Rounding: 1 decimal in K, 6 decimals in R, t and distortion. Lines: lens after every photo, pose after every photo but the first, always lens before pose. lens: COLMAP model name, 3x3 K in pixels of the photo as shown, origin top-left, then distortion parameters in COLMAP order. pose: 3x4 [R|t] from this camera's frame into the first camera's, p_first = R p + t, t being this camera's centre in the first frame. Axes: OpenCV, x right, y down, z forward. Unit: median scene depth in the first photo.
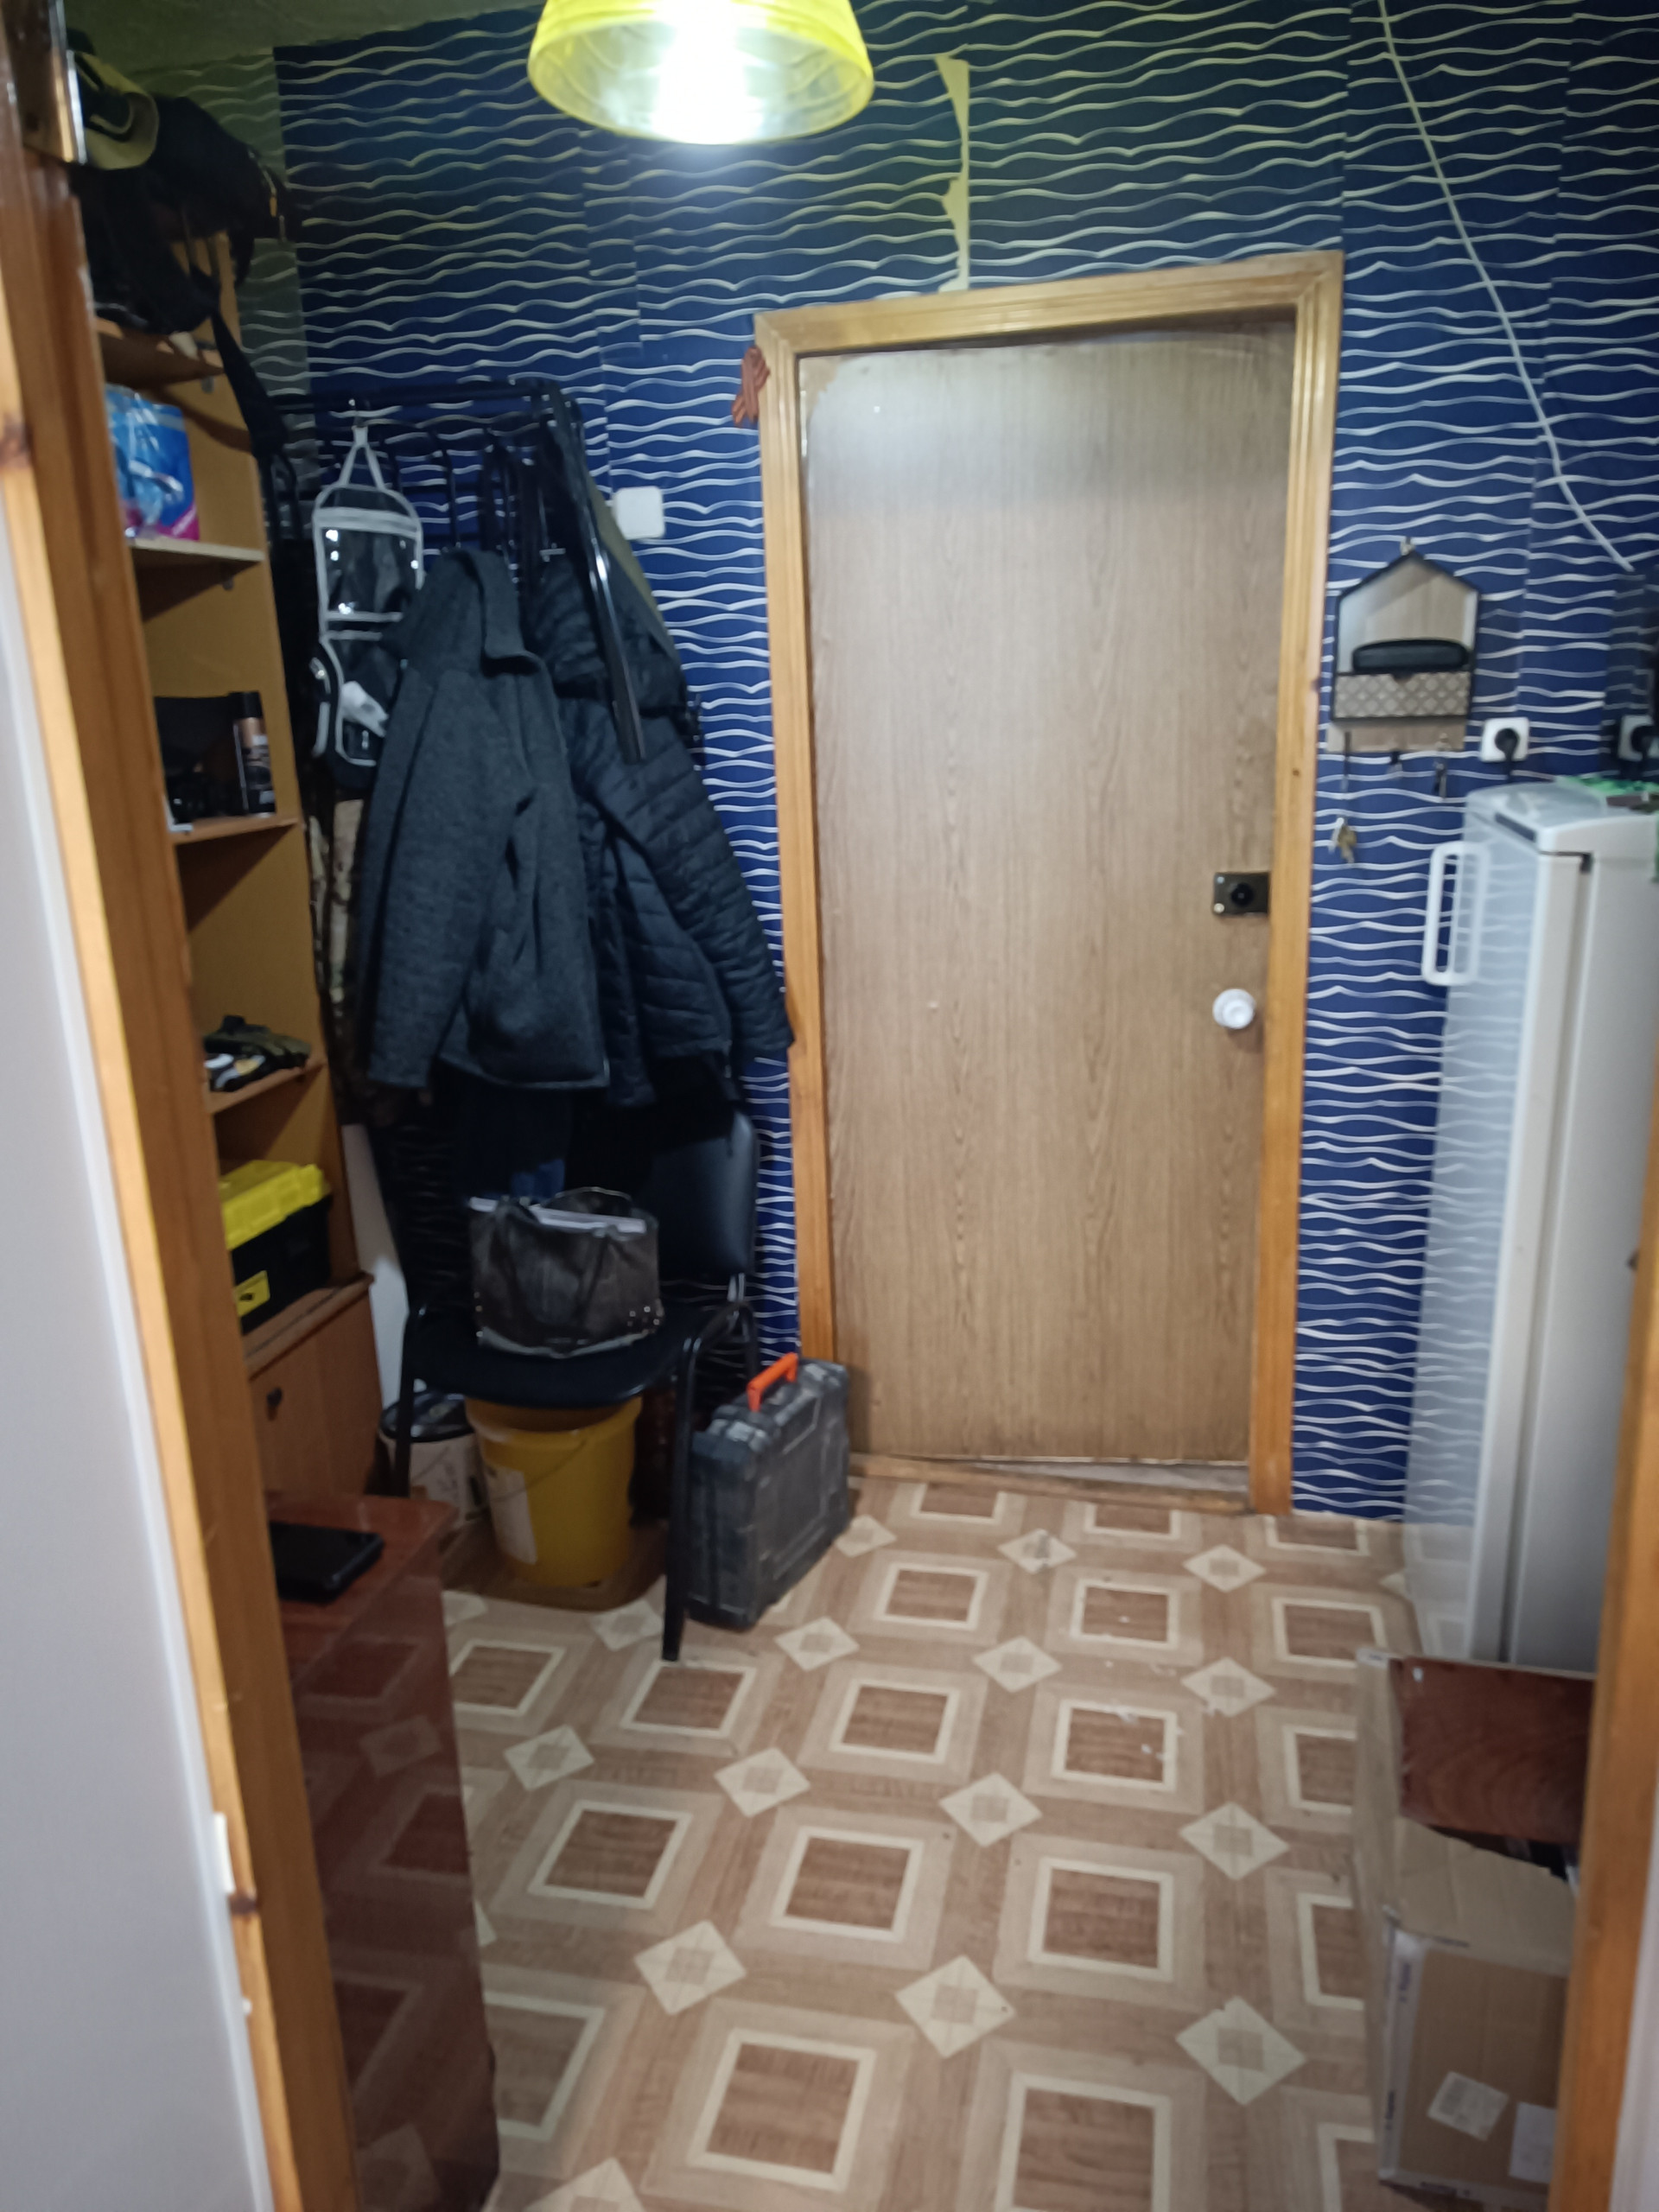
lens RADIAL K [[1592.8, 0, 833.5], [0, 1592.8, 1110.4], [0, 0, 1]] dist [0.022958, -0.023927]
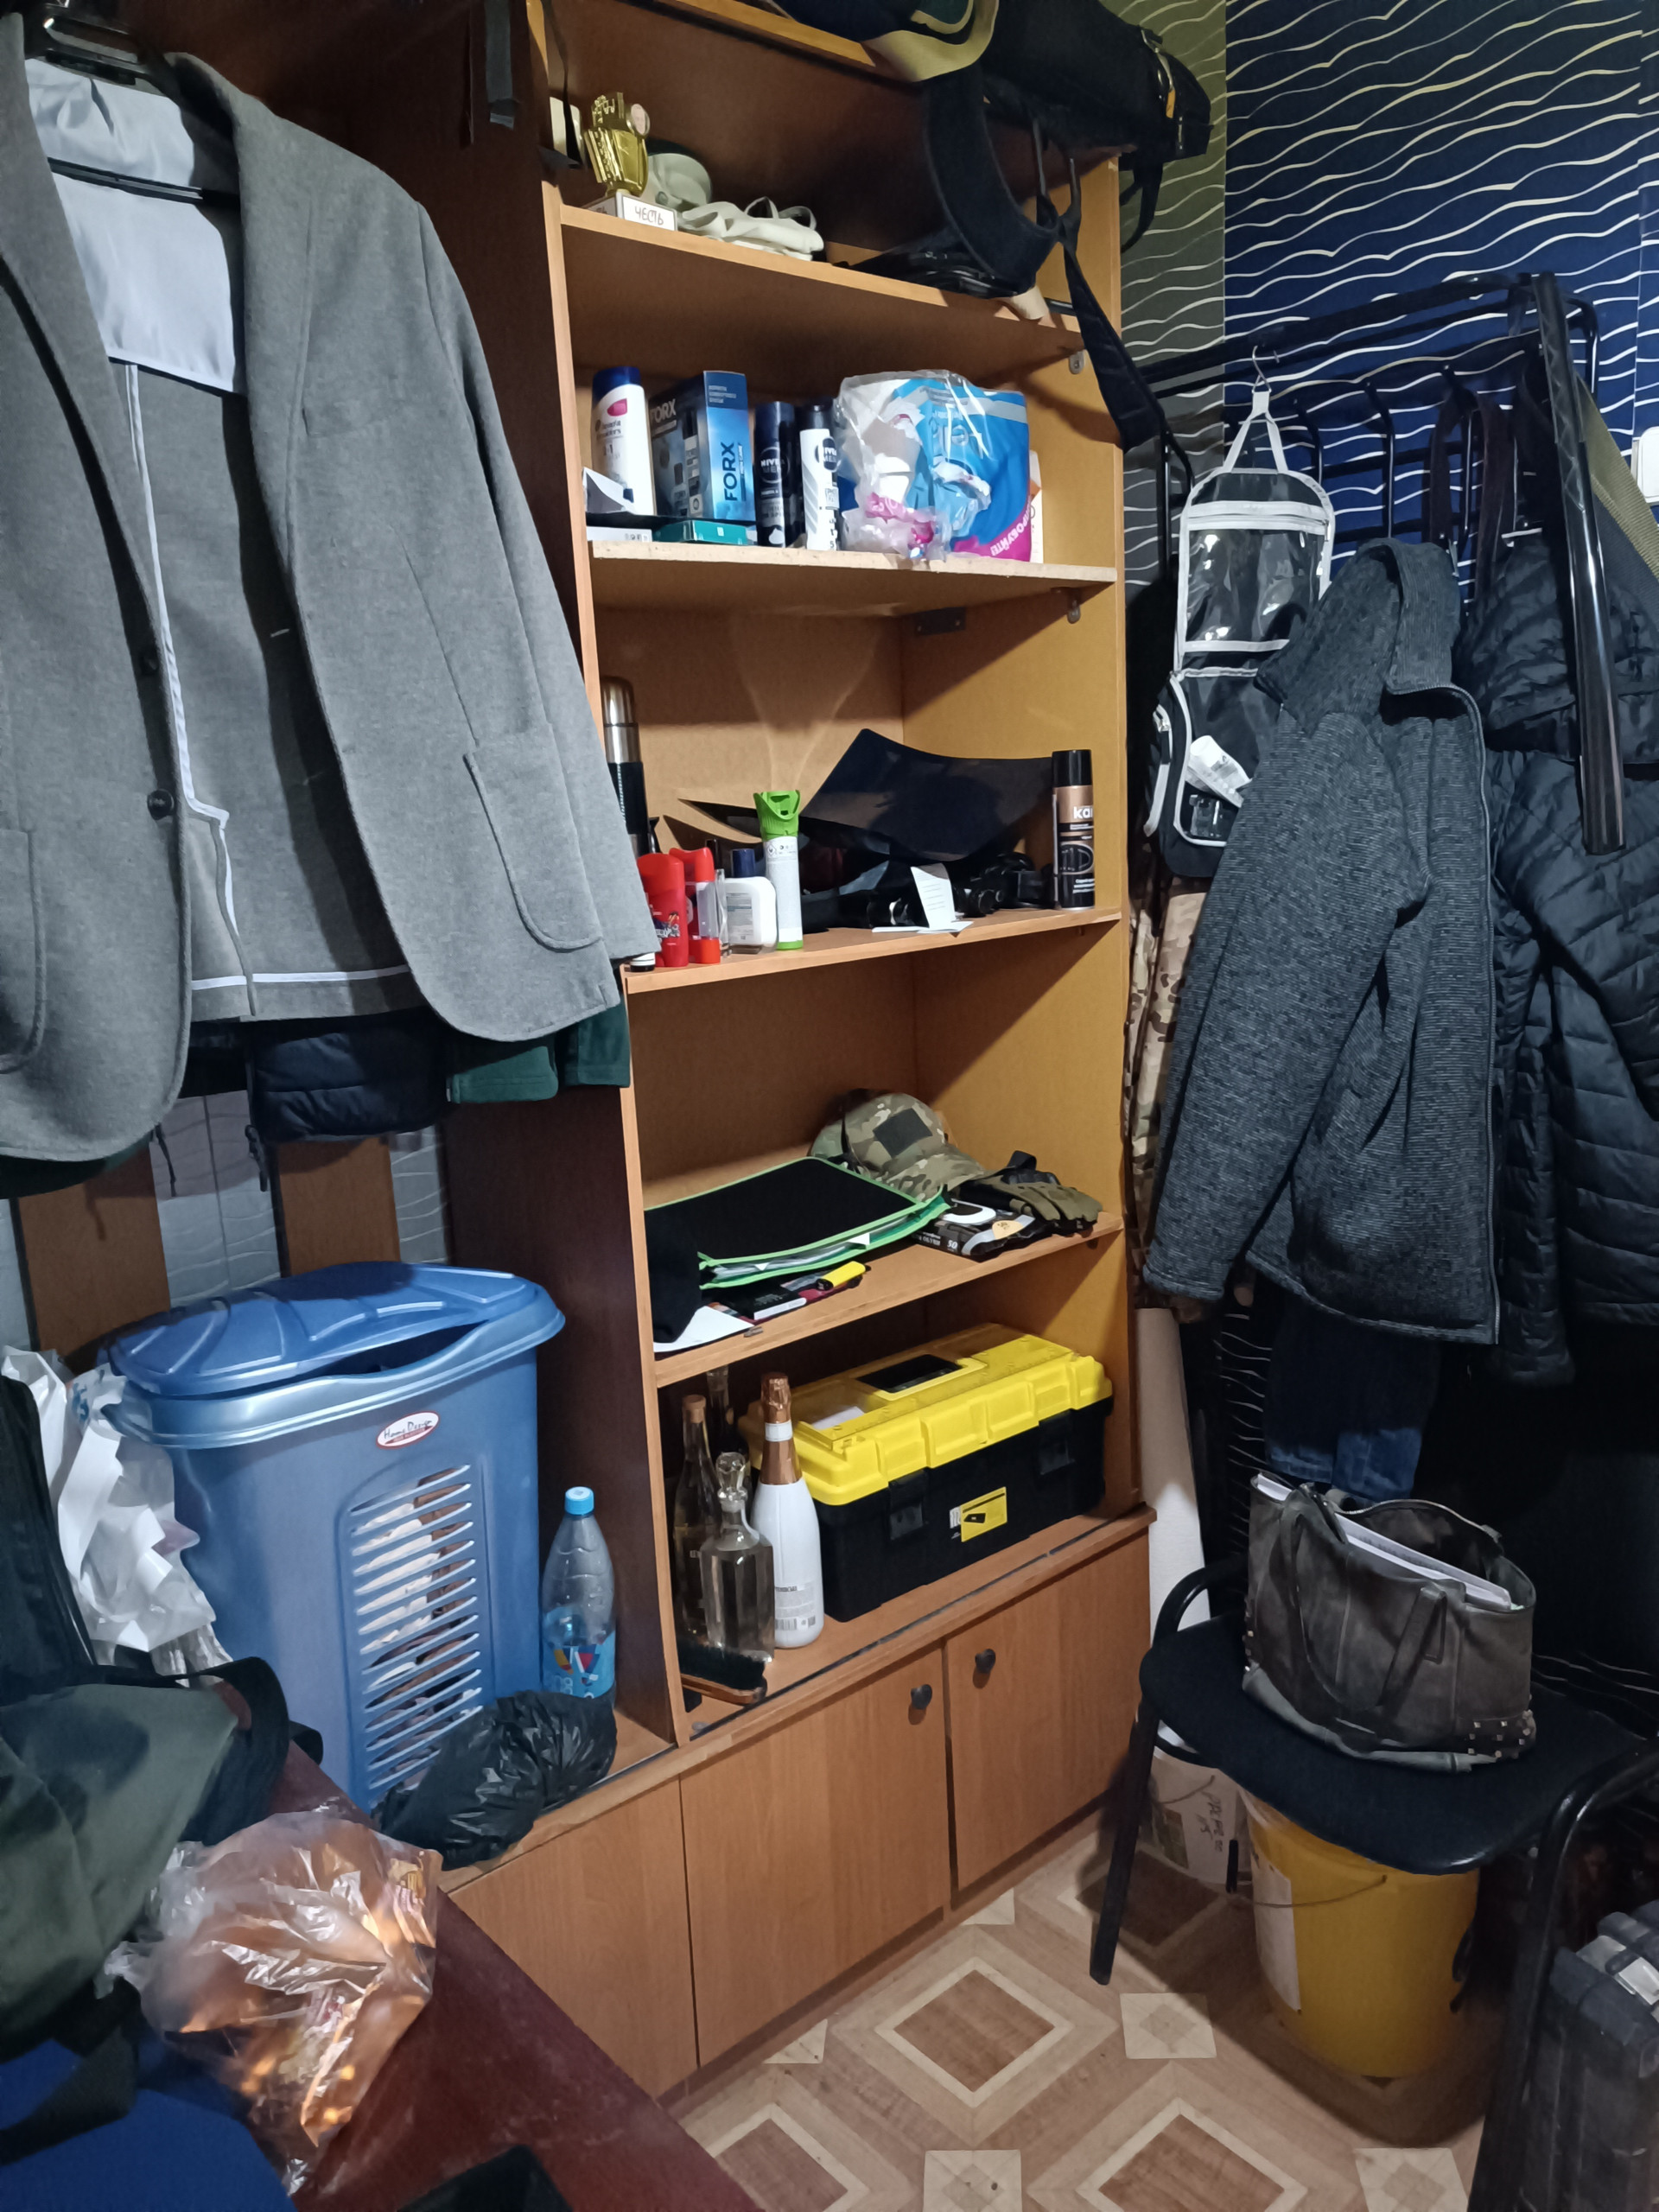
lens RADIAL K [[1592.8, 0, 827.0], [0, 1592.8, 1100.4], [0, 0, 1]] dist [0.022958, -0.023927]
pose [[0.803823, 0.110918, -0.584436, 0.008919], [-0.132543, 0.991160, 0.005812, -0.085166], [0.579914, 0.072791, 0.811419, 0.324779]]
